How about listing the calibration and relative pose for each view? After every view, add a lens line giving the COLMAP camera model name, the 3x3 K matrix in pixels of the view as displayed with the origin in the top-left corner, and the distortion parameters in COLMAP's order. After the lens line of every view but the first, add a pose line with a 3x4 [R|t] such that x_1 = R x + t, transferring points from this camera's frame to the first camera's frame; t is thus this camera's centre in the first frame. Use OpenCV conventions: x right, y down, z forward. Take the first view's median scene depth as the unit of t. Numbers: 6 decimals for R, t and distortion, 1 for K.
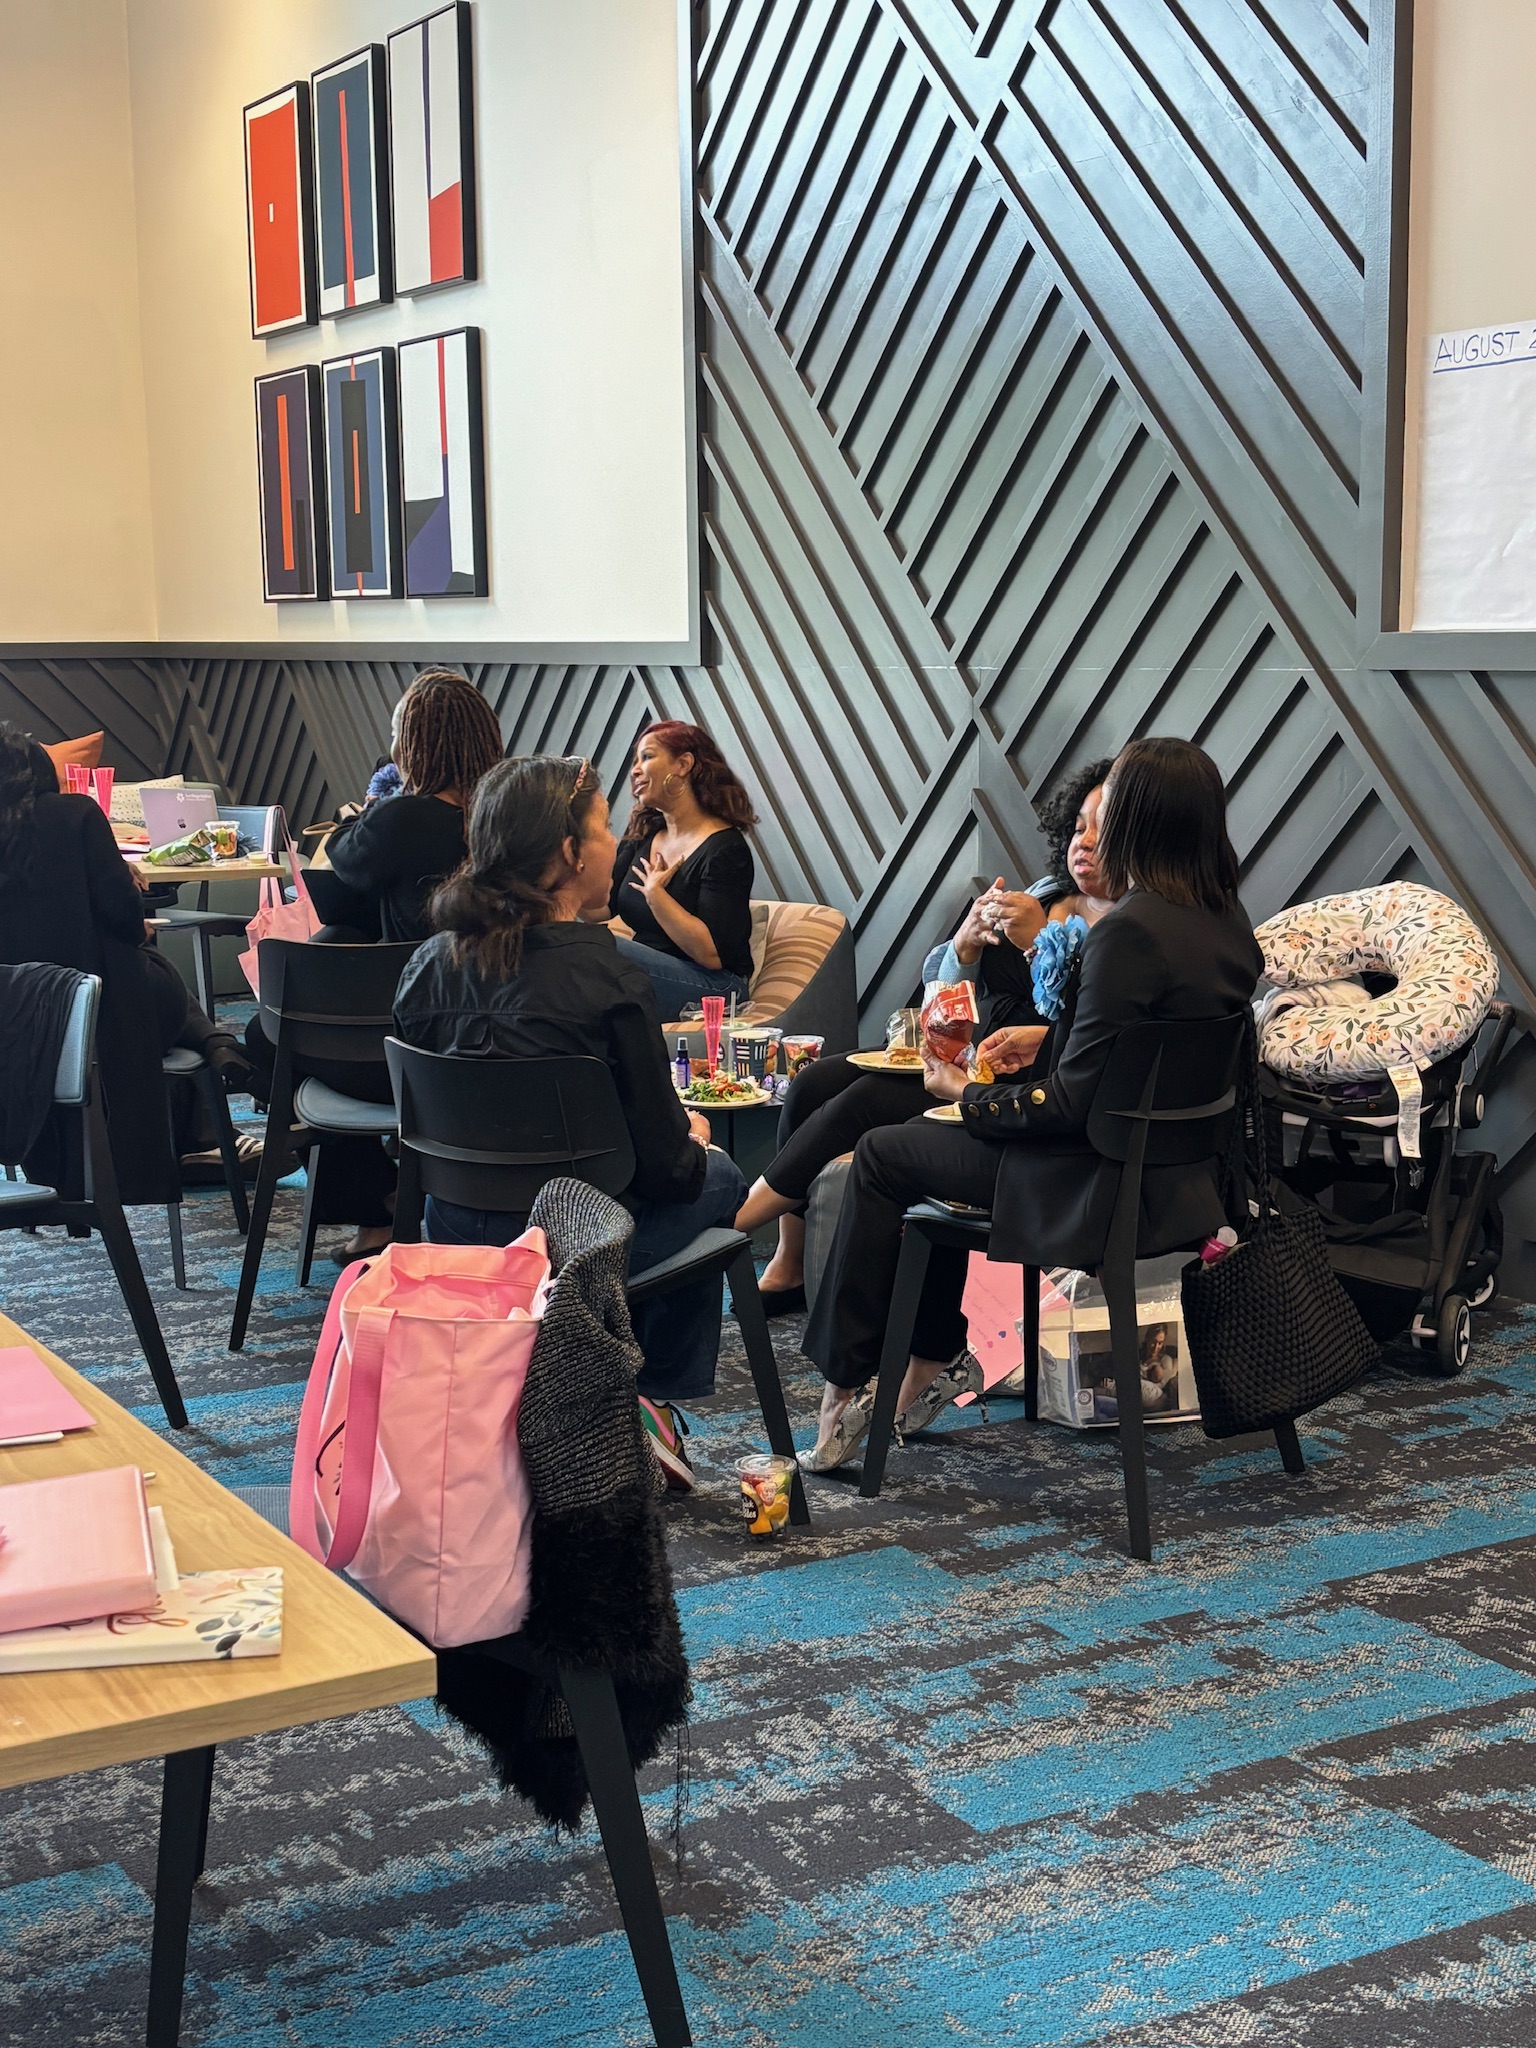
lens RADIAL K [[2794.5, 0, 770.6], [0, 2794.5, 1023.8], [0, 0, 1]] dist [-0.028563, 0.000000]
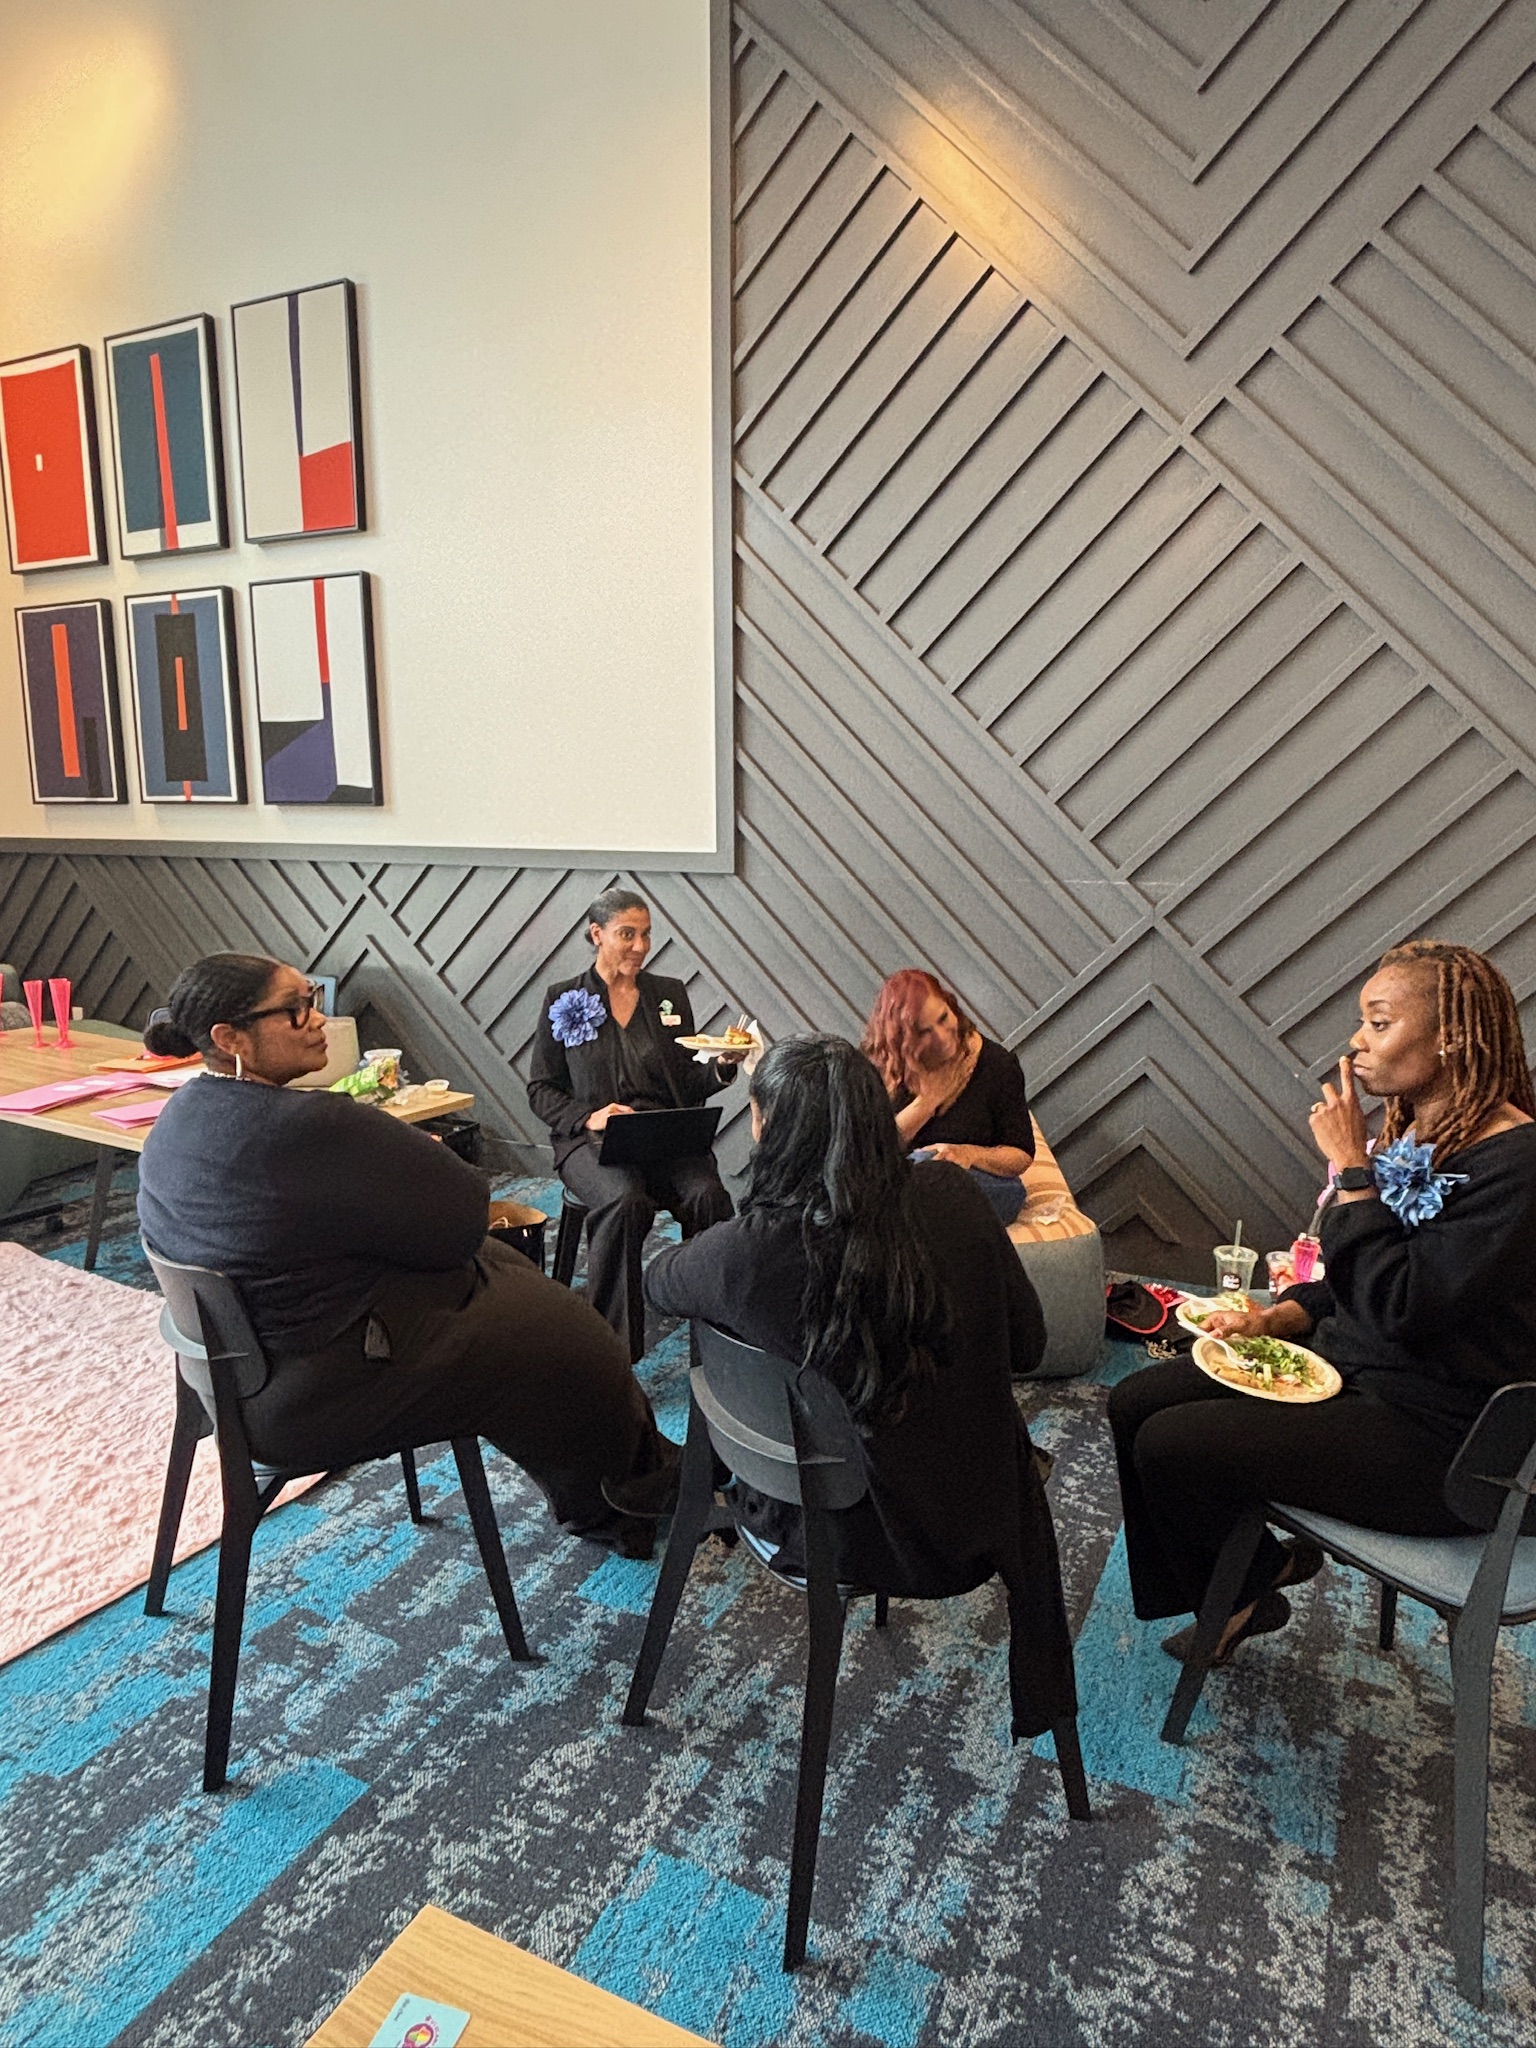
lens RADIAL K [[1222.4, 0, 760.2], [0, 1222.4, 1027.4], [0, 0, 1]] dist [-0.007143, 0.003583]
pose [[0.827403, -0.060555, 0.558334, -0.242710], [0.054356, 0.998137, 0.027705, -0.060412], [-0.558972, 0.007426, 0.829153, 0.446982]]
